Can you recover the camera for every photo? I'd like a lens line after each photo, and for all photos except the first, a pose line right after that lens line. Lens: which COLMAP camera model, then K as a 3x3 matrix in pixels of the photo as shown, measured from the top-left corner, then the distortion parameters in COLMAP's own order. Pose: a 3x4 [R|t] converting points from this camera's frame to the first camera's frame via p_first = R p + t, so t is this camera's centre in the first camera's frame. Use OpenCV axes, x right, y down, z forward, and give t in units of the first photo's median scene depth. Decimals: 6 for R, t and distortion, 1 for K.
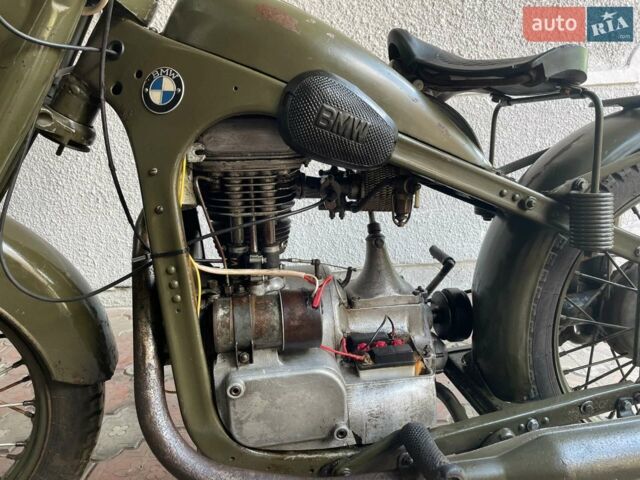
lens RADIAL K [[502.4, 0, 320.0], [0, 502.4, 240.0], [0, 0, 1]] dist [0.082057, -0.109653]
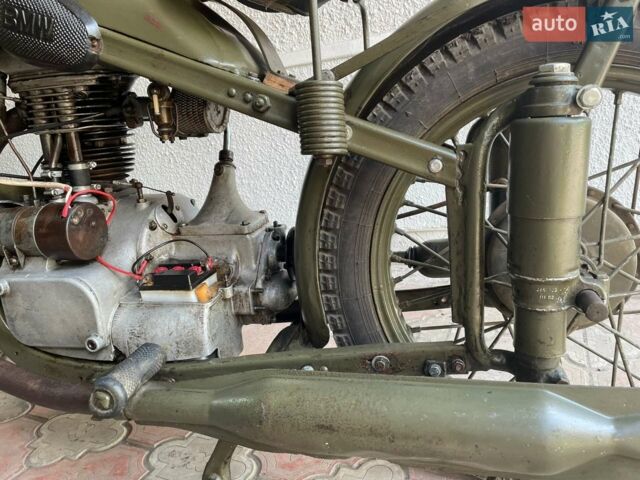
lens RADIAL K [[502.4, 0, 320.0], [0, 502.4, 240.0], [0, 0, 1]] dist [0.082057, -0.109653]
pose [[0.912807, 0.052764, -0.404968, 0.821266], [-0.035662, 0.998129, 0.049664, 0.103399], [0.406831, -0.030891, 0.912981, 0.257211]]
